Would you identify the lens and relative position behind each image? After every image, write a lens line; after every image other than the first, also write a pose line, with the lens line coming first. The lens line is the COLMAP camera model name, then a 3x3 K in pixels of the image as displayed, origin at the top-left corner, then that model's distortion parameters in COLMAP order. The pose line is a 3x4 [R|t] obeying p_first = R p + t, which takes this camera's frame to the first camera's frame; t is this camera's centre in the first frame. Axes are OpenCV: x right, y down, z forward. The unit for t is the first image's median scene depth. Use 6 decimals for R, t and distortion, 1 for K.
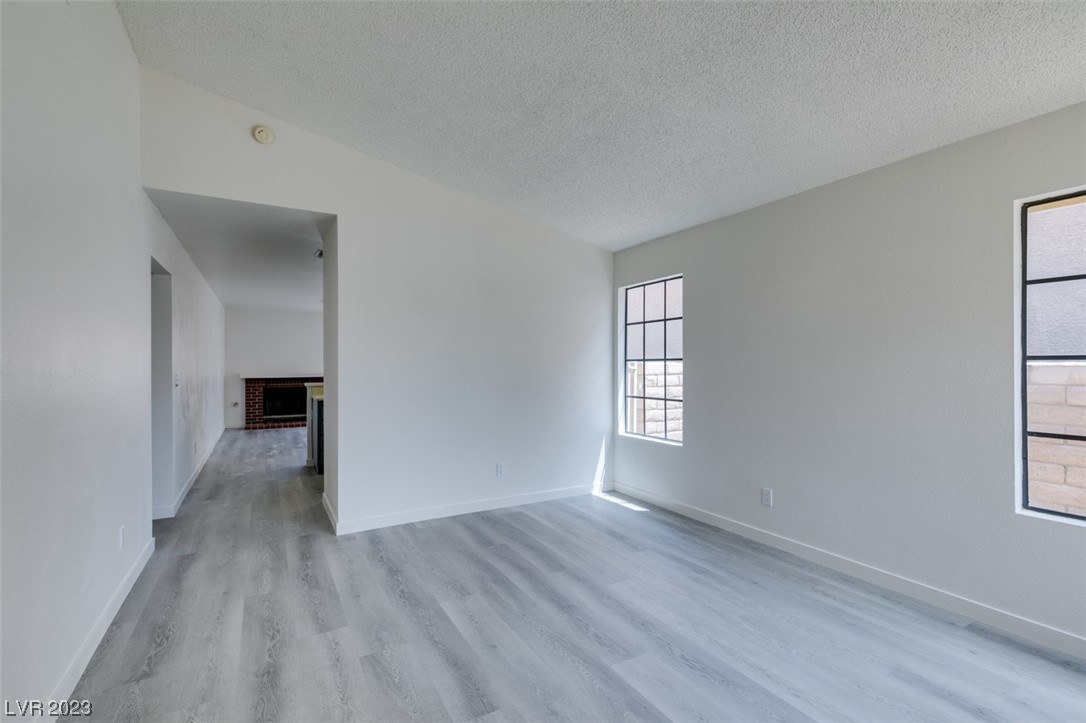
lens RADIAL K [[485.5, 0, 538.5], [0, 485.5, 367.4], [0, 0, 1]] dist [0.009426, -0.002672]
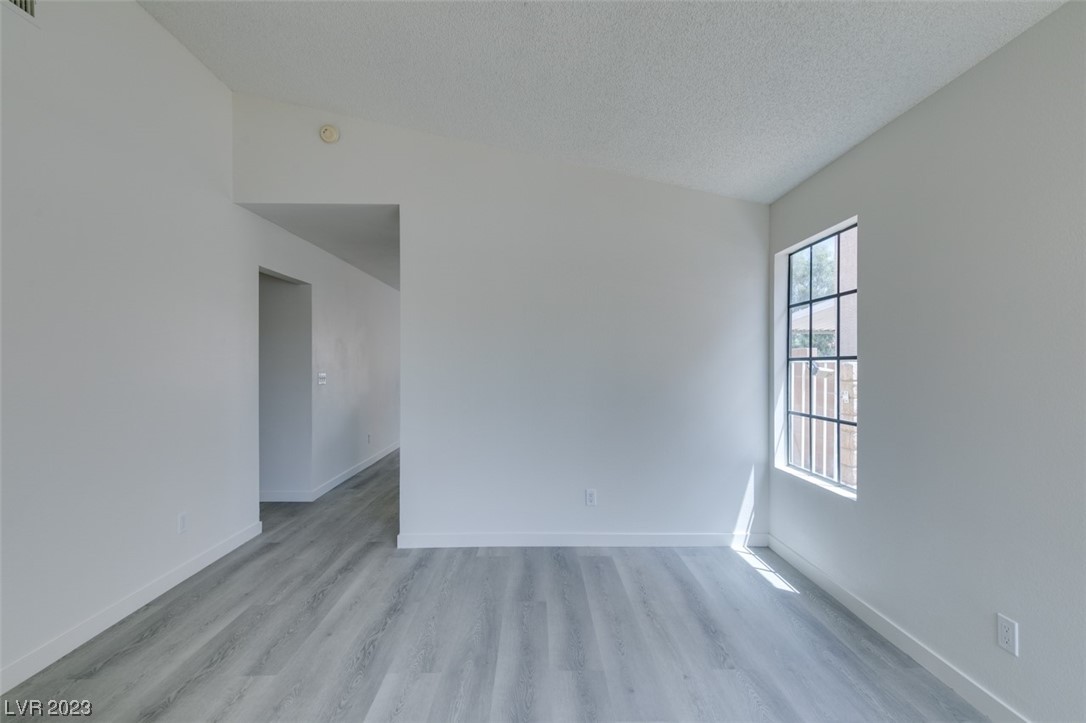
lens RADIAL K [[485.5, 0, 540.2], [0, 485.5, 366.1], [0, 0, 1]] dist [0.009426, -0.002672]
pose [[0.876466, 0.003510, -0.481451, 0.293566], [-0.004284, 0.999991, -0.000508, -0.005056], [0.481445, 0.002508, 0.876473, 0.335678]]
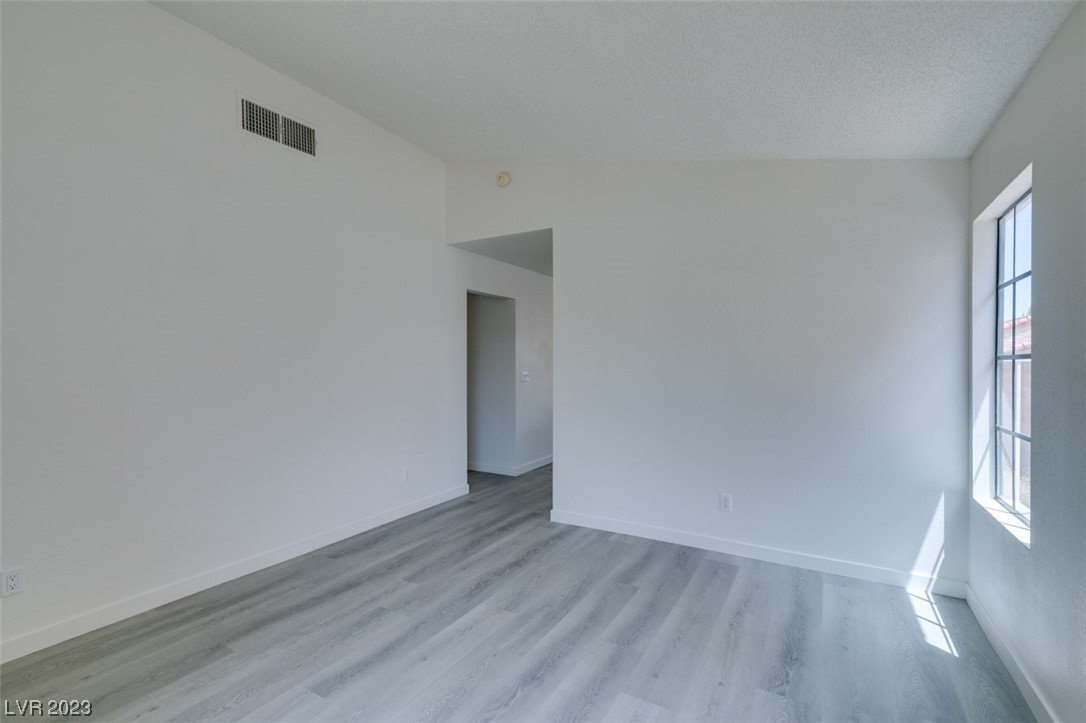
lens RADIAL K [[485.5, 0, 541.5], [0, 485.5, 364.9], [0, 0, 1]] dist [0.009426, -0.002672]
pose [[0.502892, 0.004348, -0.864338, 0.556281], [-0.005676, 0.999982, 0.001729, -0.008039], [0.864331, 0.004036, 0.502908, 0.462357]]
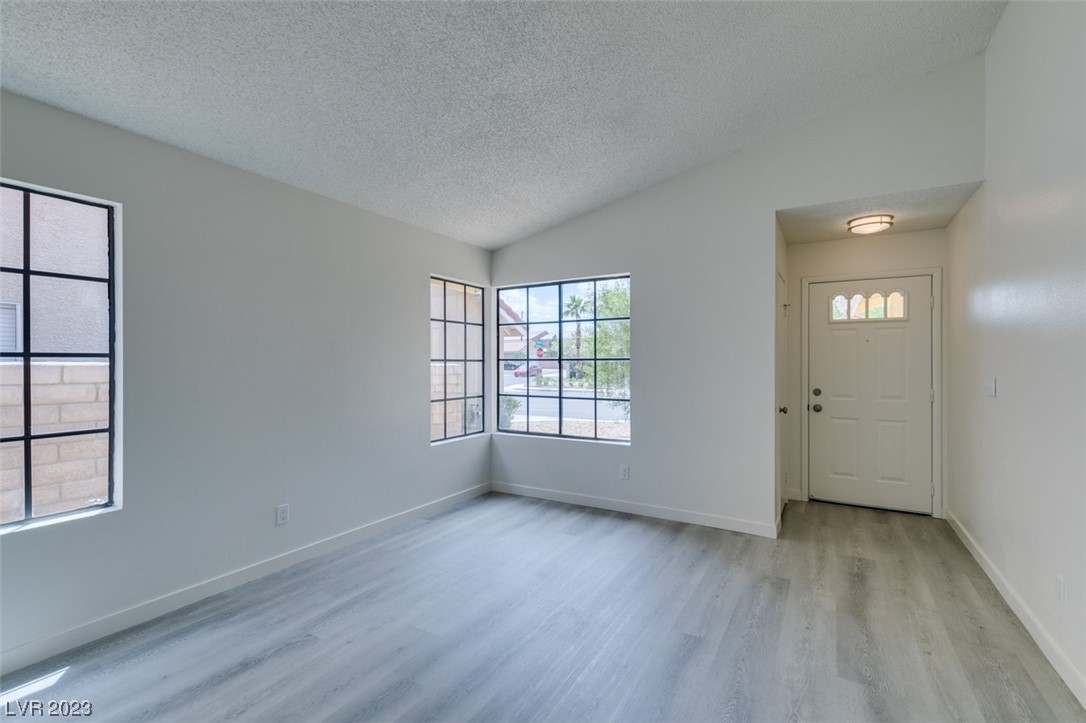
lens RADIAL K [[485.5, 0, 542.8], [0, 485.5, 359.1], [0, 0, 1]] dist [0.009426, -0.002672]
pose [[-0.497182, 0.009936, 0.867589, -0.540013], [0.005657, 0.999950, -0.008210, -0.006225], [-0.867628, 0.000827, -0.497214, 1.038542]]
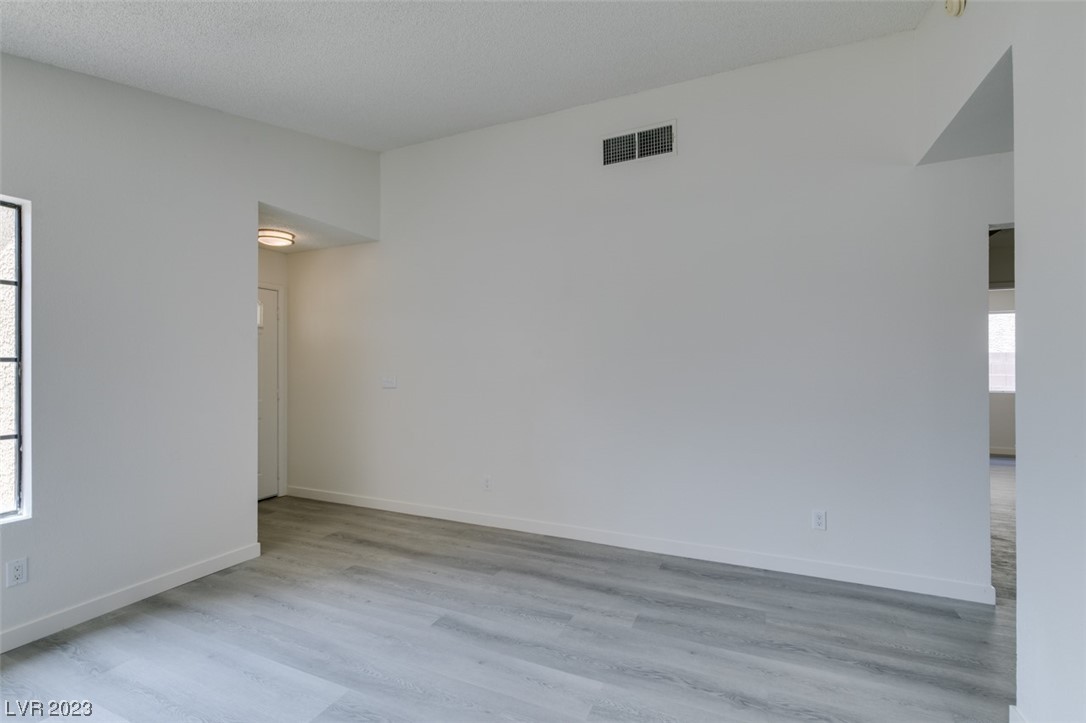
lens RADIAL K [[485.5, 0, 544.0], [0, 485.5, 364.2], [0, 0, 1]] dist [0.009426, -0.002672]
pose [[-0.803964, 0.001901, -0.594674, 0.243811], [-0.000273, 0.999994, 0.003565, -0.009242], [0.594677, 0.003029, -0.803959, 1.193447]]
